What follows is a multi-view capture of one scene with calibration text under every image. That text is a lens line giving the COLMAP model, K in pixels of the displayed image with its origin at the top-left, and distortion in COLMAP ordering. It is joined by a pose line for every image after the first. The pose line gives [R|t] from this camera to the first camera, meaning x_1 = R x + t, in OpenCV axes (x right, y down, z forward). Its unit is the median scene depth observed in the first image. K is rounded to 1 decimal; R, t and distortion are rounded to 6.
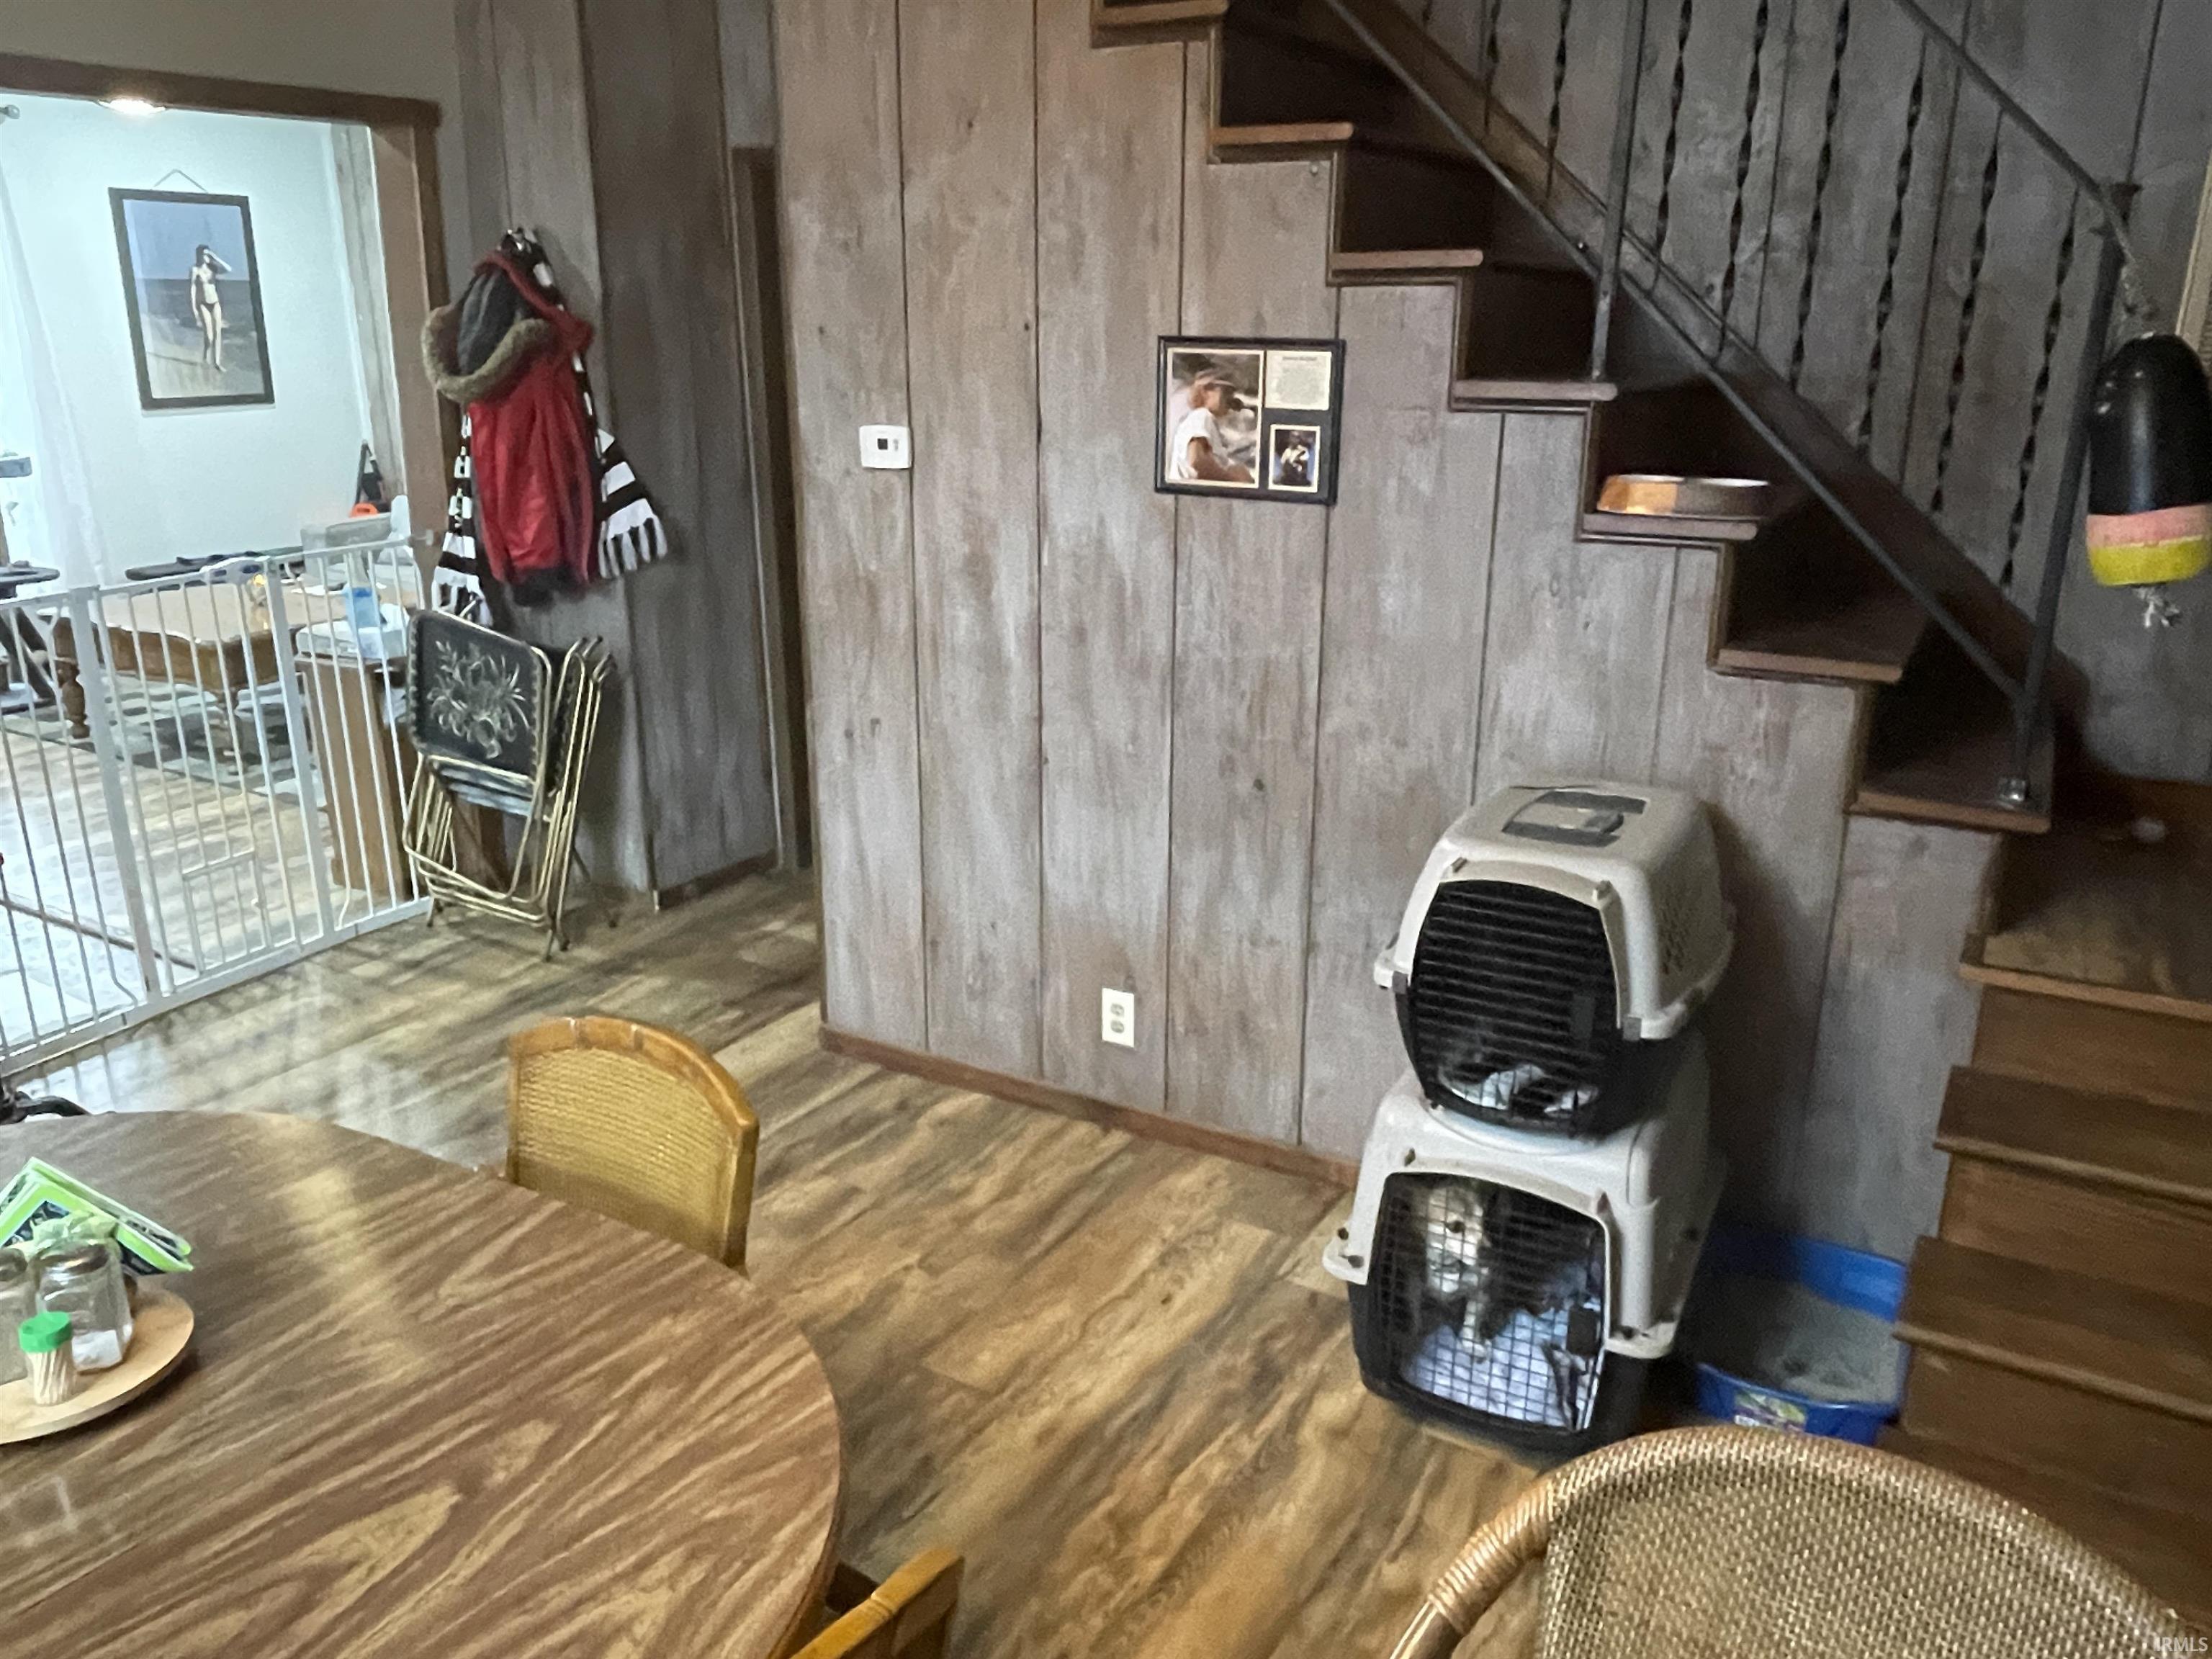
lens RADIAL K [[1641.8, 0, 1110.4], [0, 1641.8, 828.4], [0, 0, 1]] dist [-0.000970, -0.008786]
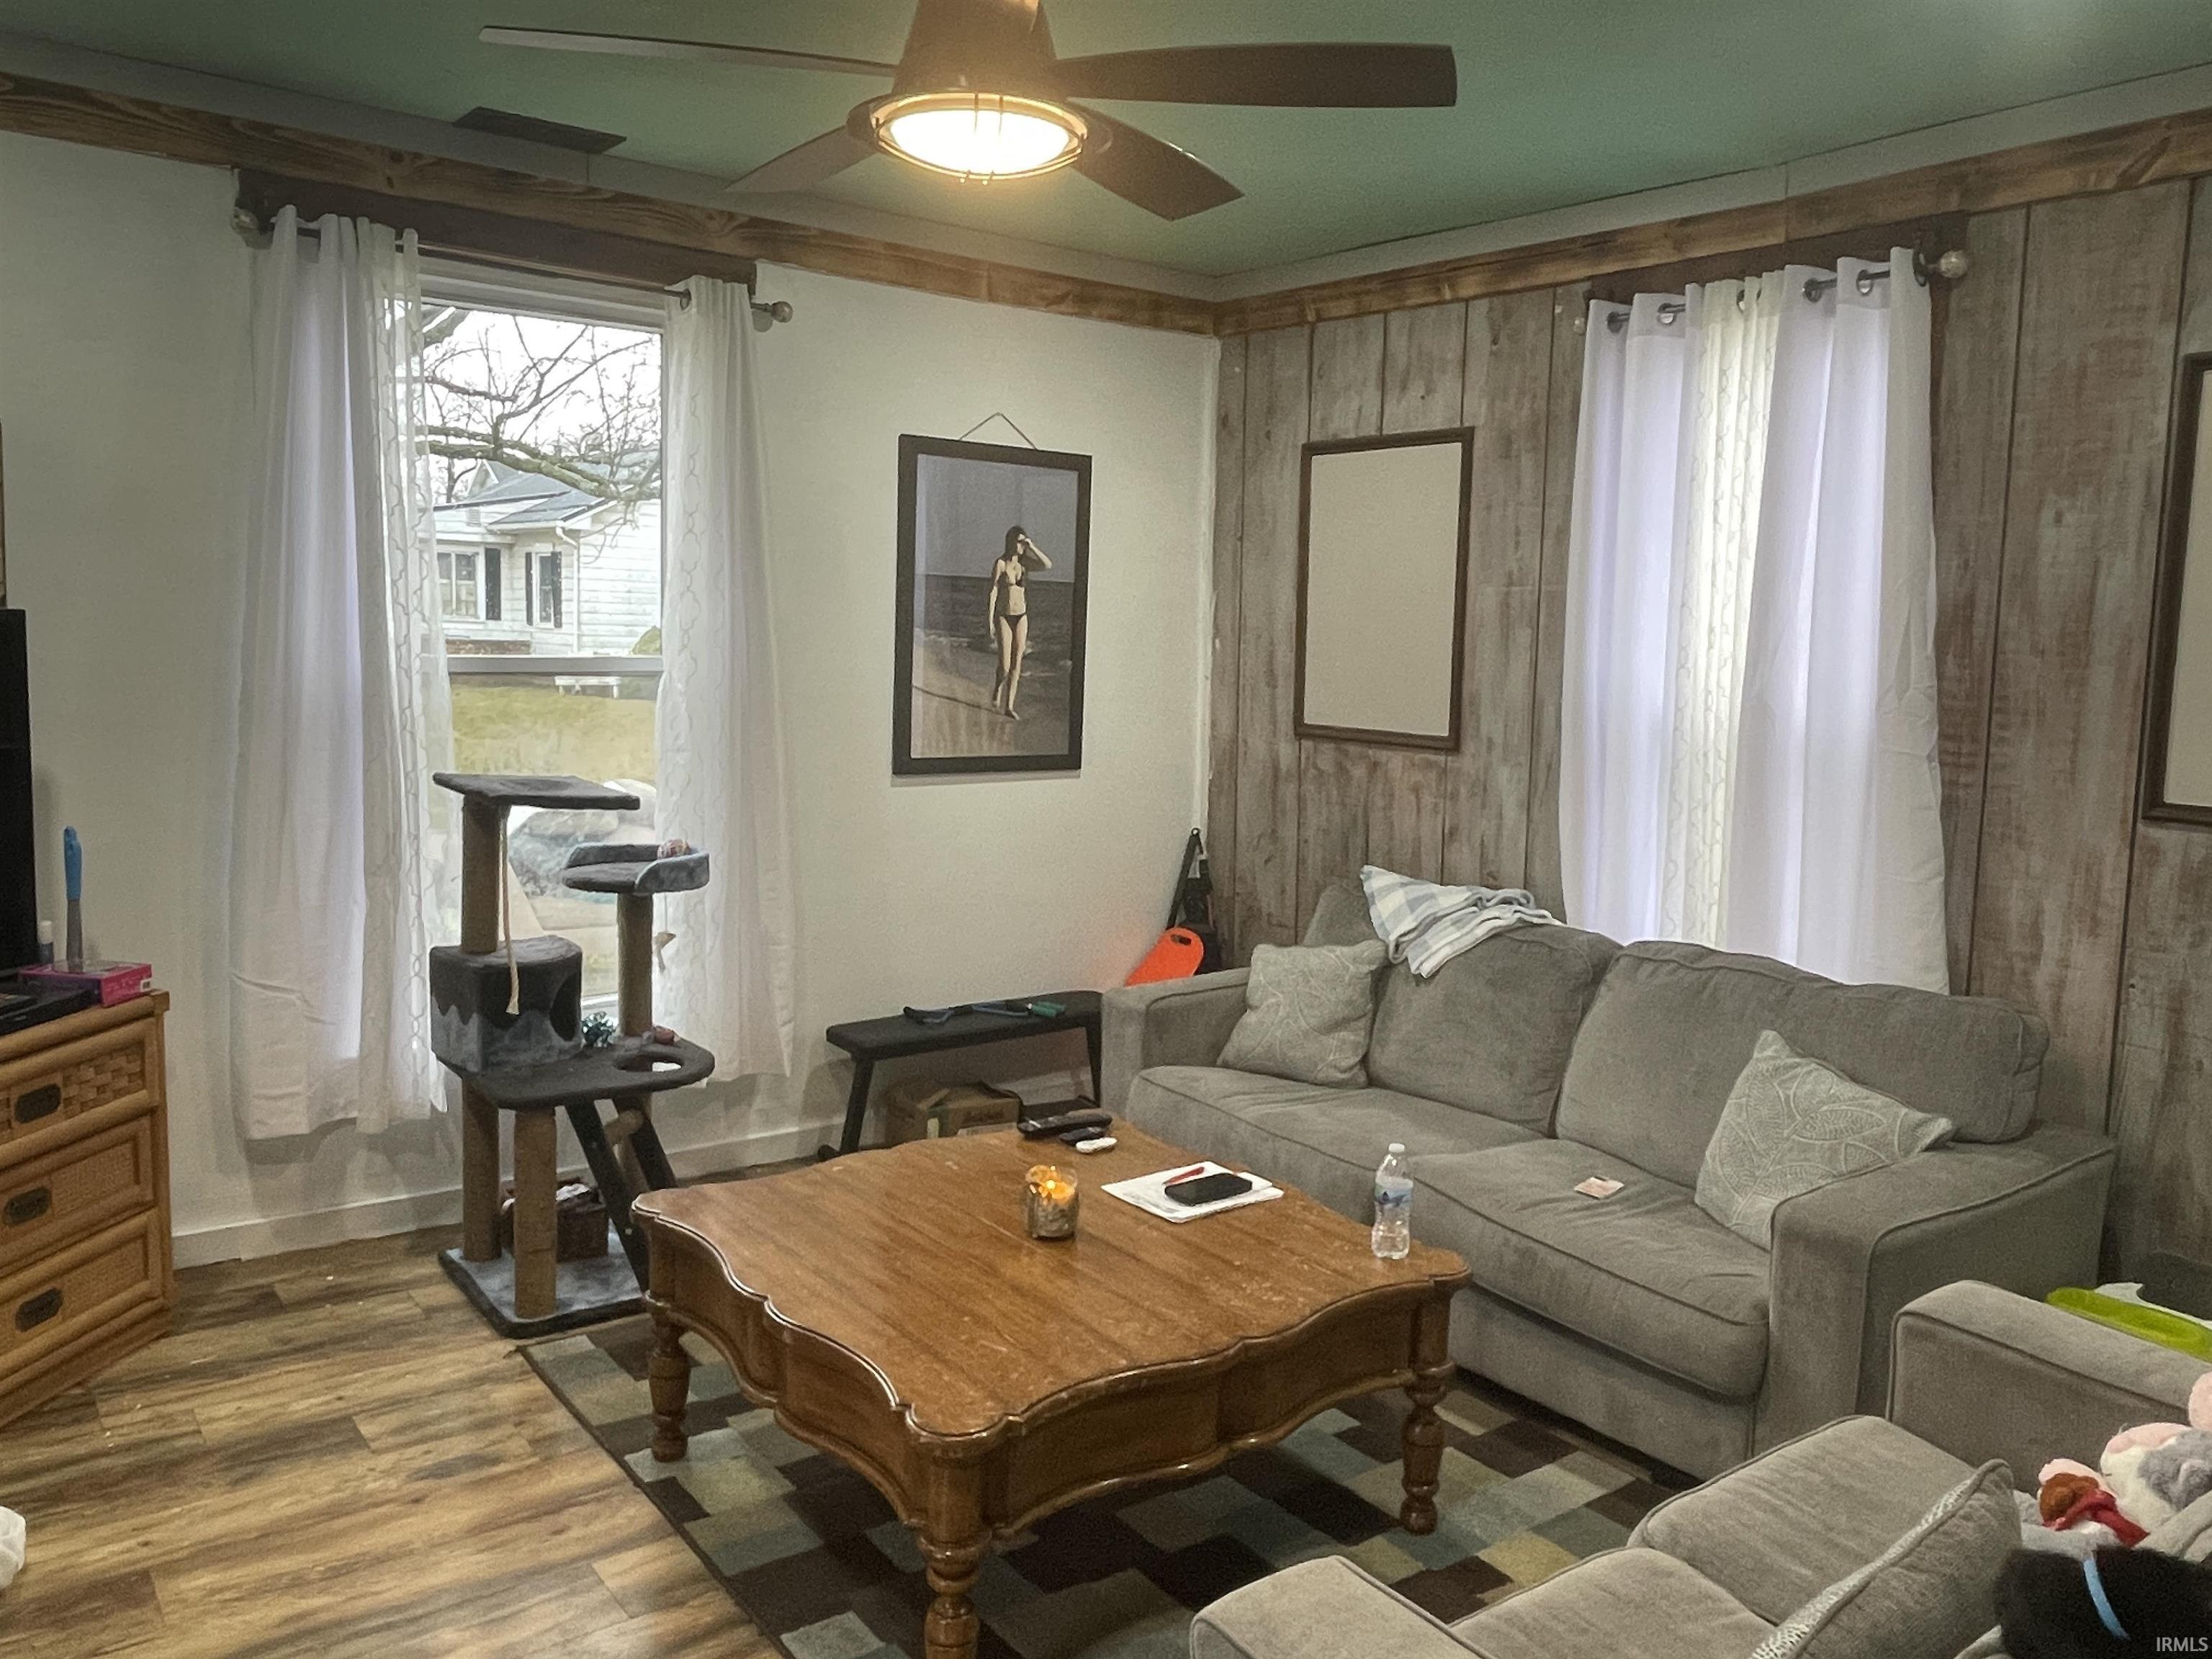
lens RADIAL K [[1641.8, 0, 1097.8], [0, 1641.8, 831.6], [0, 0, 1]] dist [-0.000970, -0.008786]
pose [[0.917043, 0.070648, -0.392480, -0.264354], [-0.142689, 0.977155, -0.157505, -0.143156], [0.372386, 0.200442, 0.906174, 0.453144]]
